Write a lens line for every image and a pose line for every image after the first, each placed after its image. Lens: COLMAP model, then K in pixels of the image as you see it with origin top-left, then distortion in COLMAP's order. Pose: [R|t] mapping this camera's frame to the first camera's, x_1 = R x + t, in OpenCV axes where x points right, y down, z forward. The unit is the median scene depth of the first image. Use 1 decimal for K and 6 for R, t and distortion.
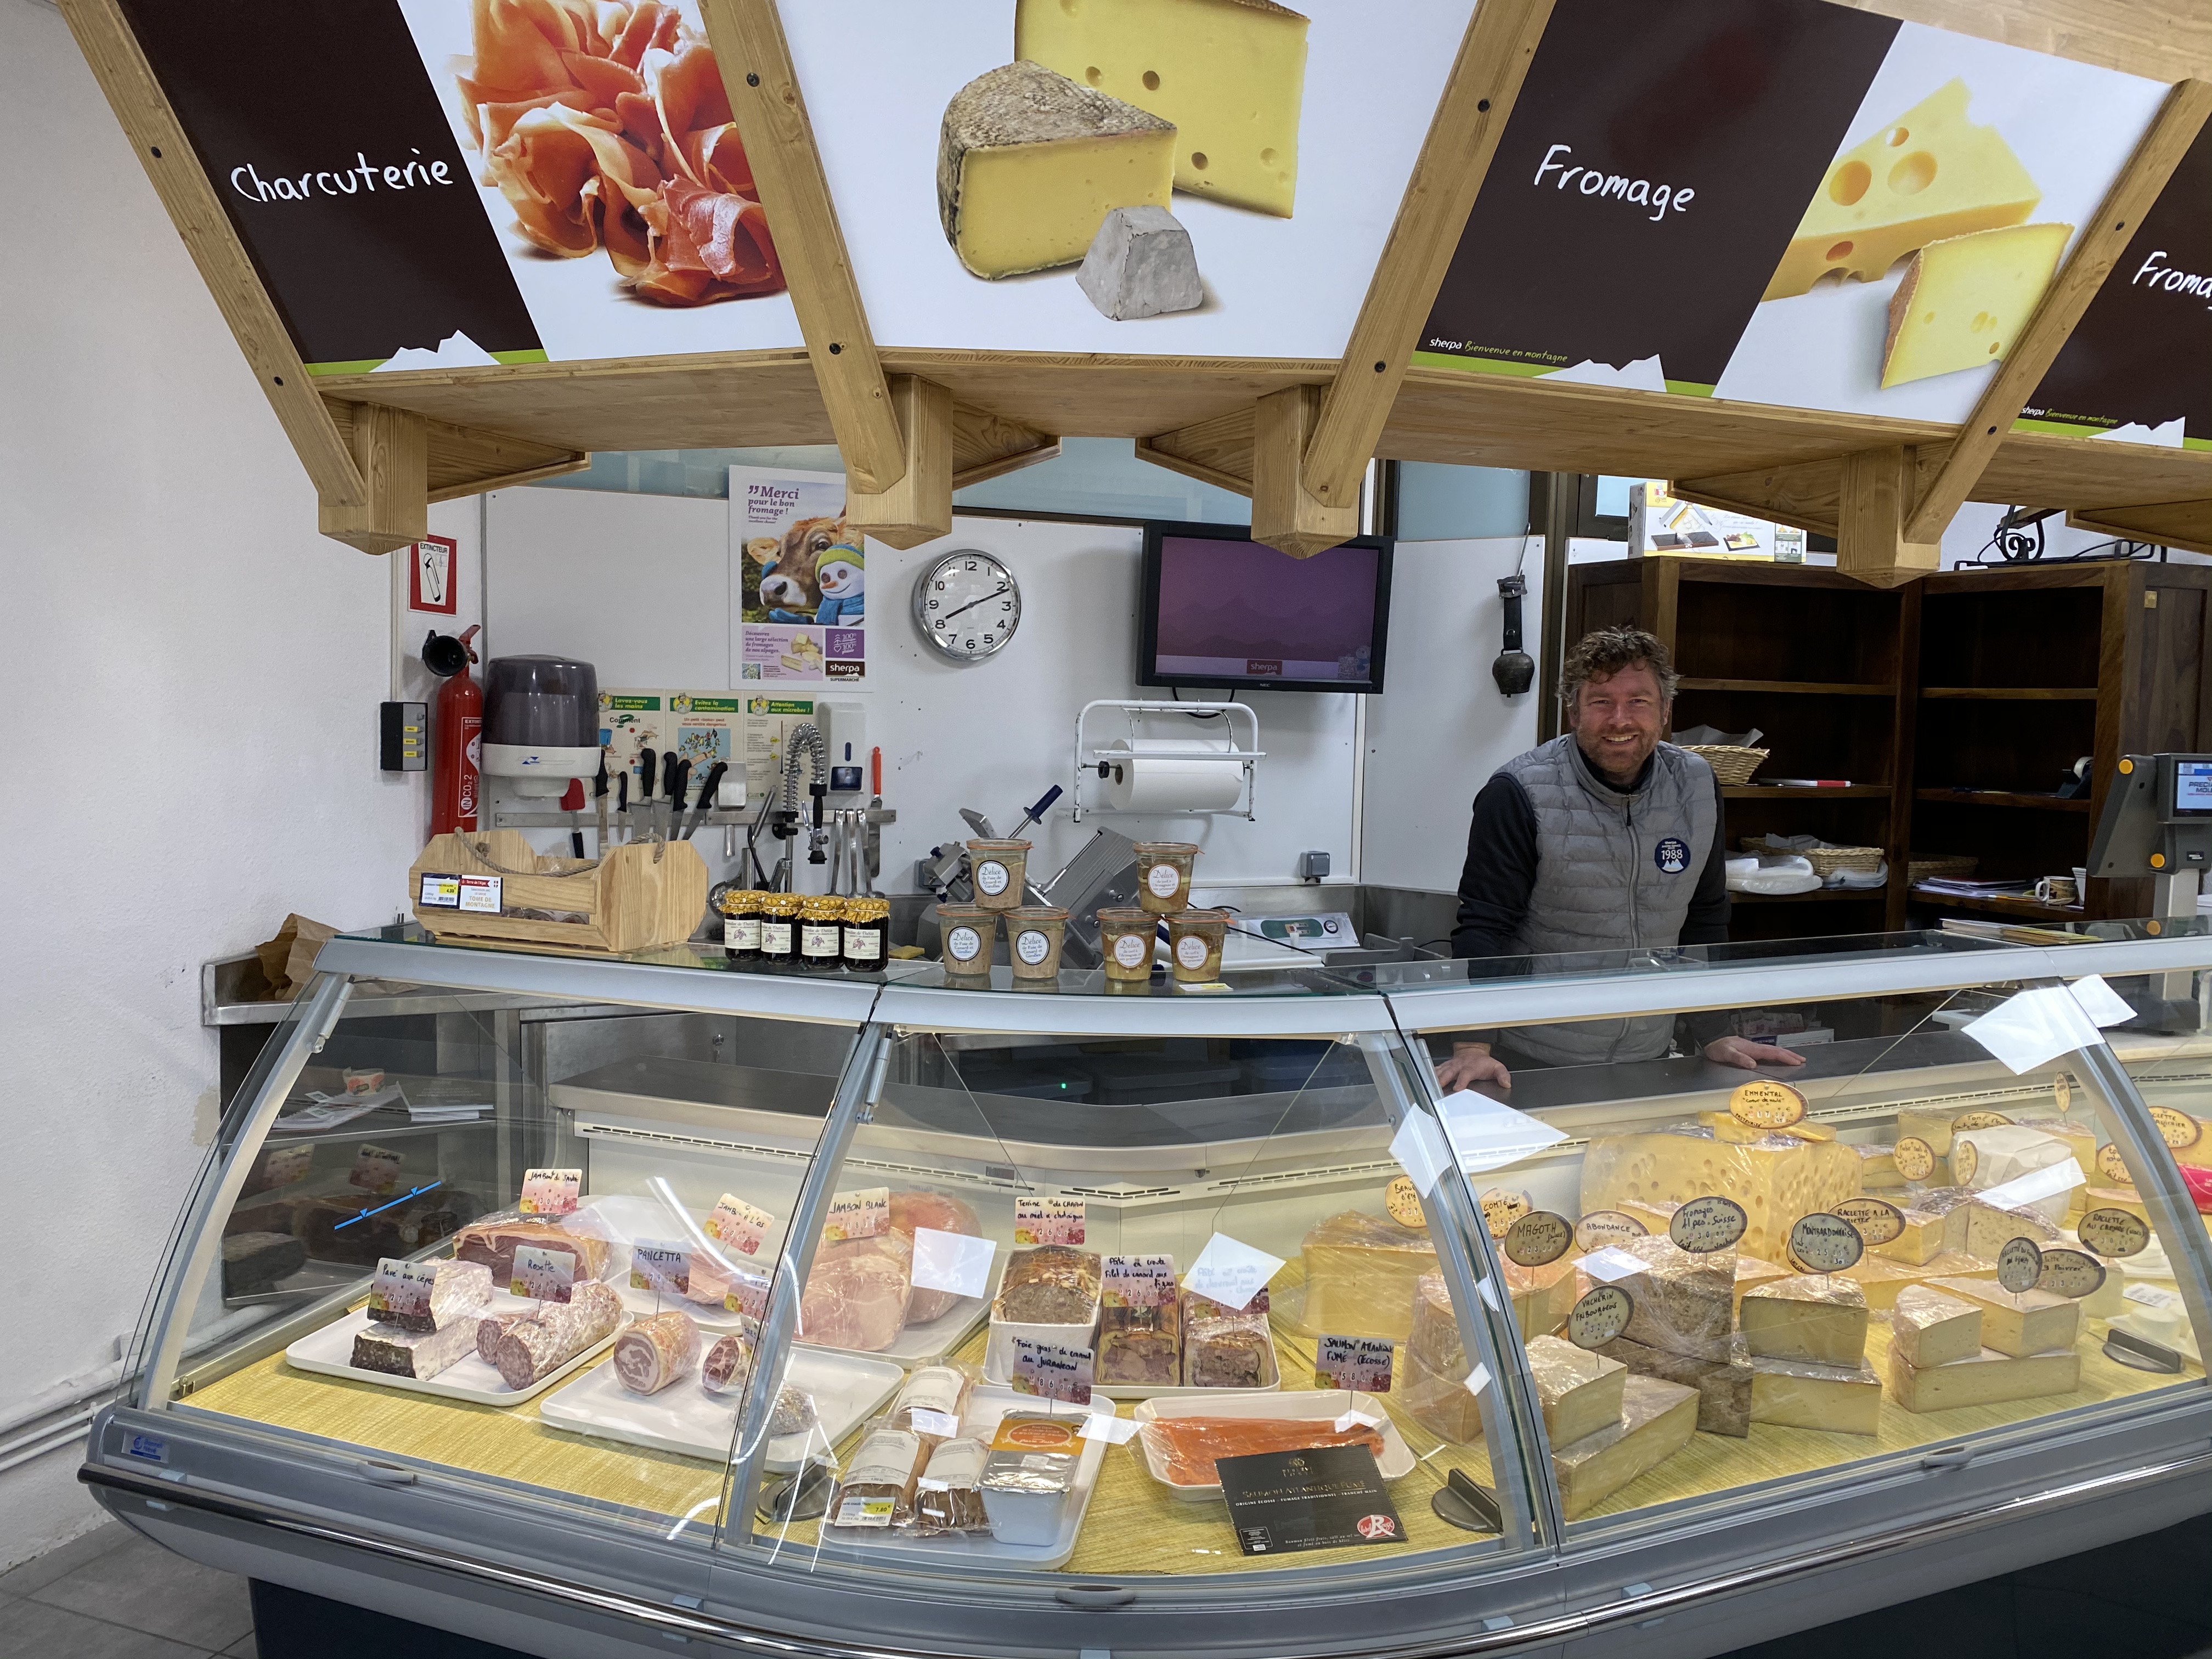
lens RADIAL K [[1690.6, 0, 1107.0], [0, 1690.6, 830.7], [0, 0, 1]] dist [-0.004037, 0.000329]
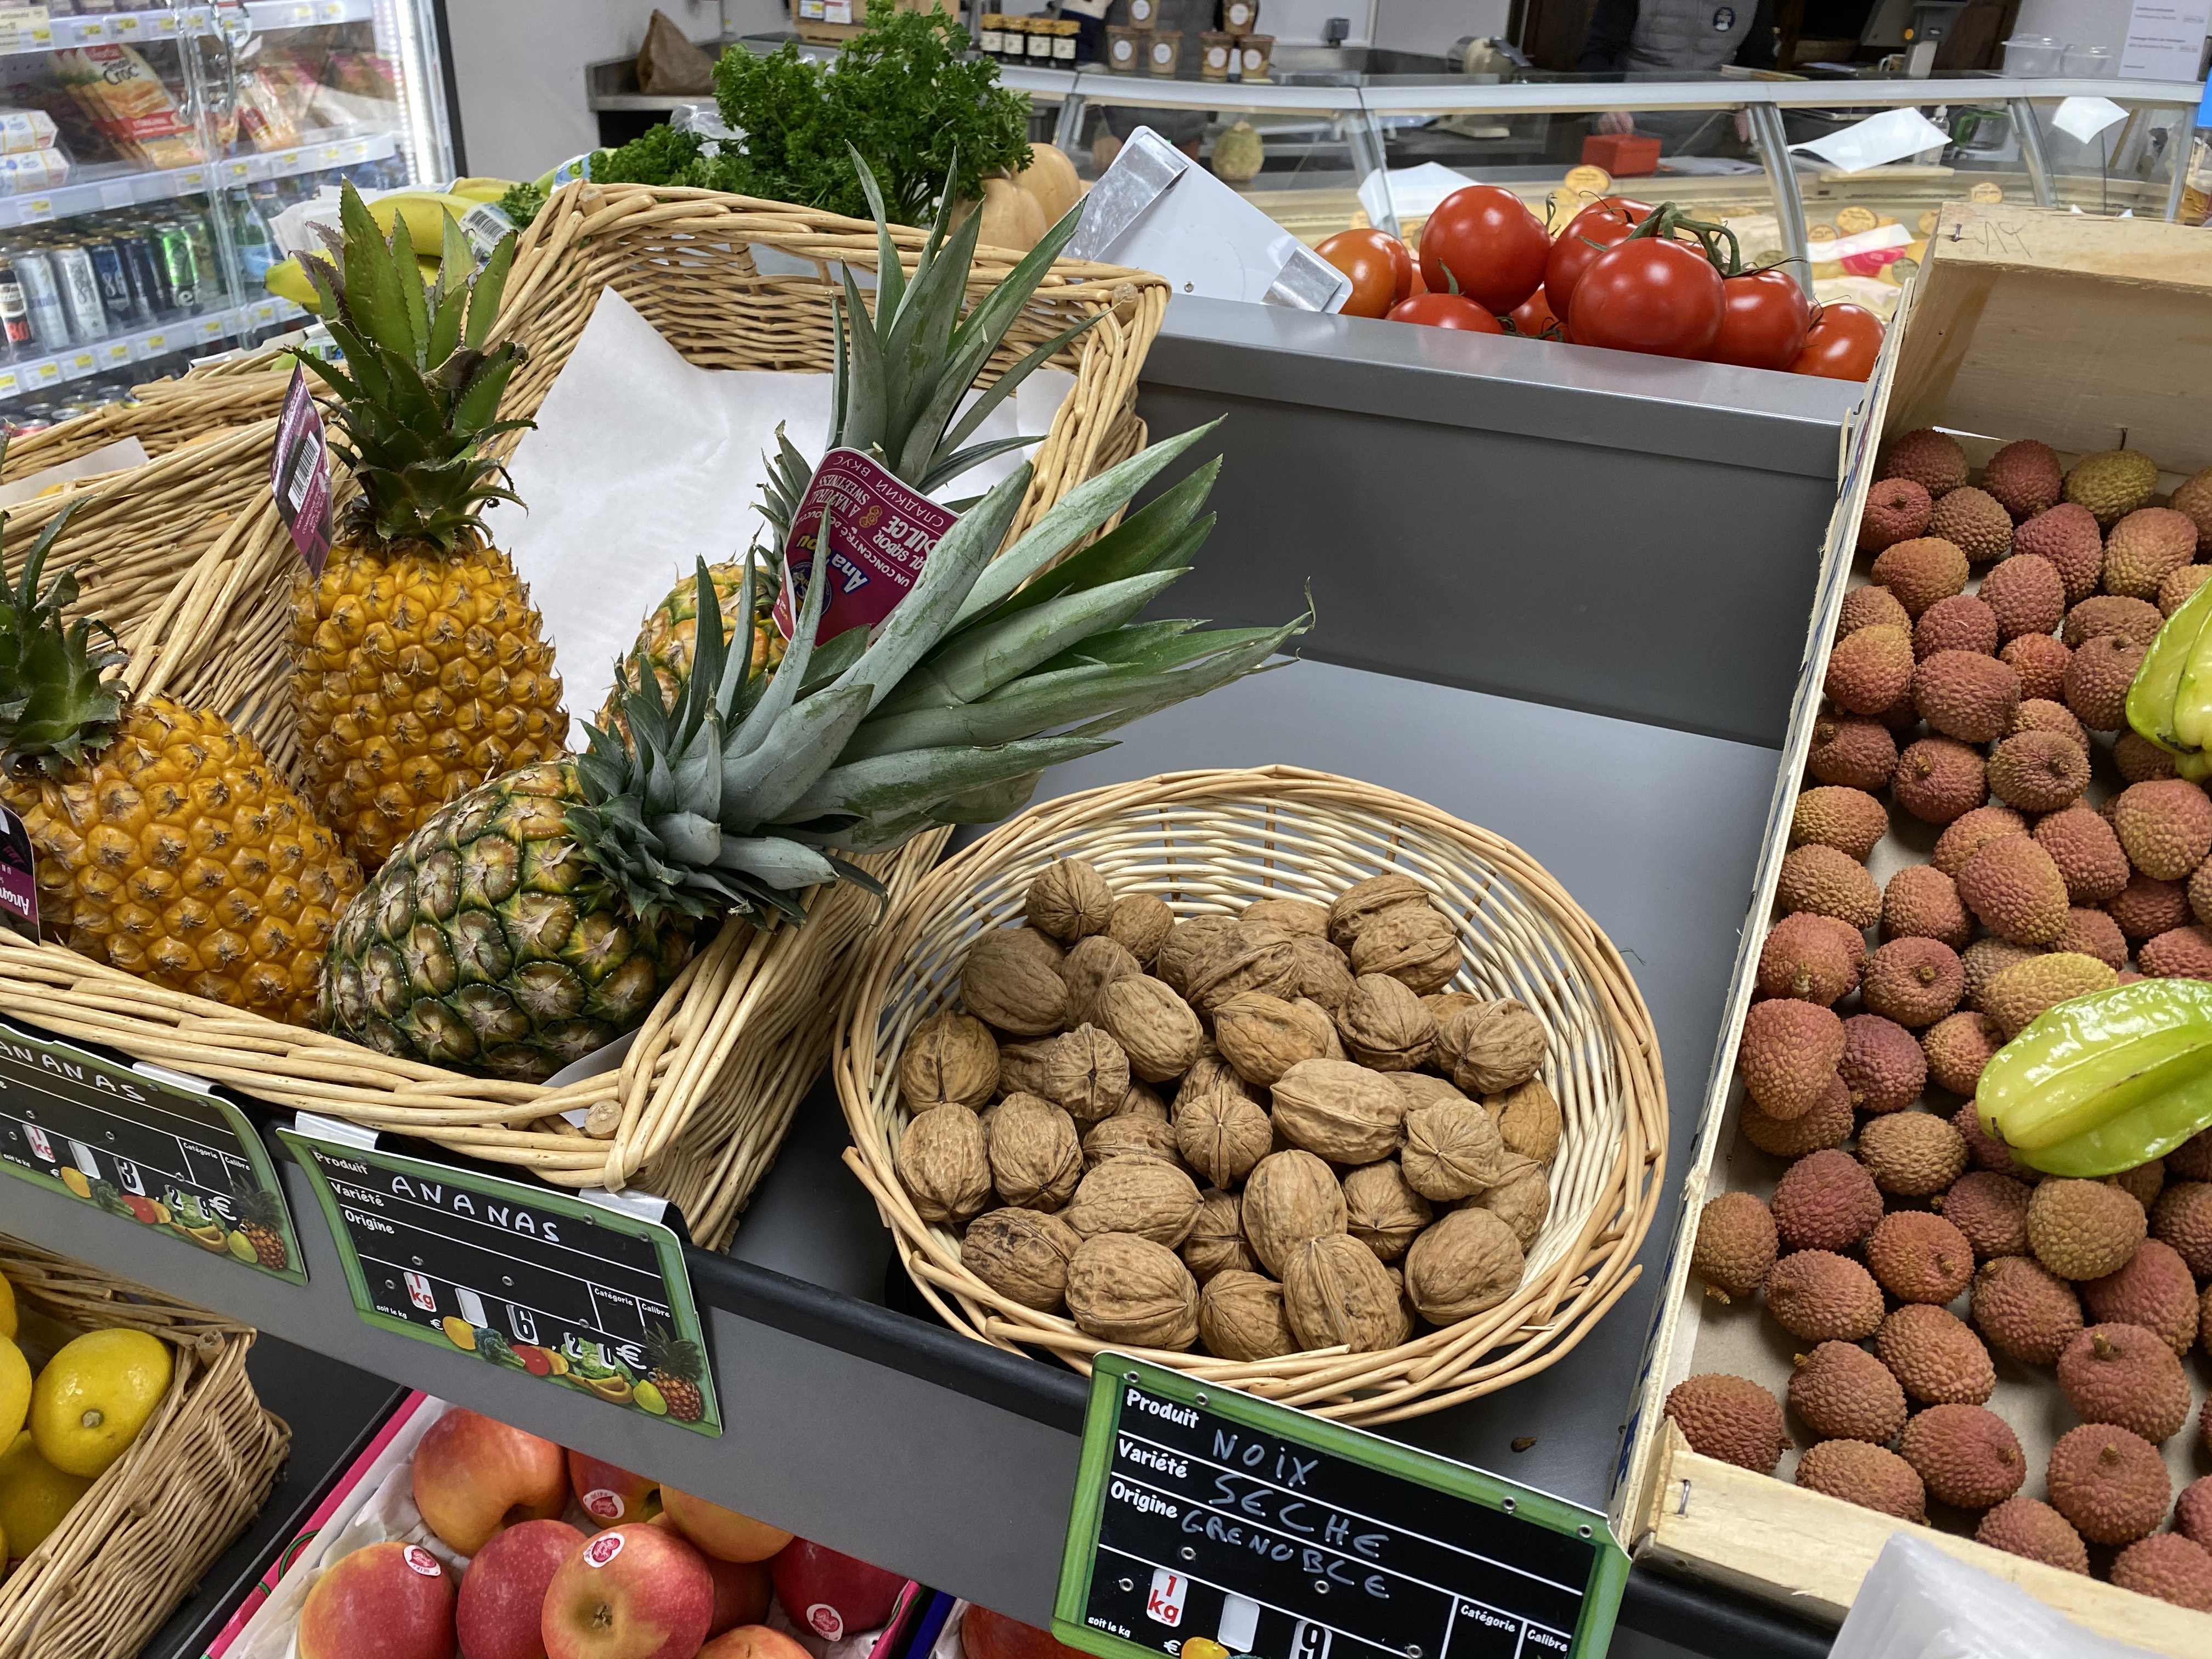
lens RADIAL K [[1690.6, 0, 1107.1], [0, 1690.6, 823.7], [0, 0, 1]] dist [-0.004037, 0.000329]
pose [[0.999514, 0.030885, 0.004151, -0.082195], [-0.029624, 0.900357, 0.434141, 0.028804], [0.009671, -0.434054, 0.900835, -0.913828]]
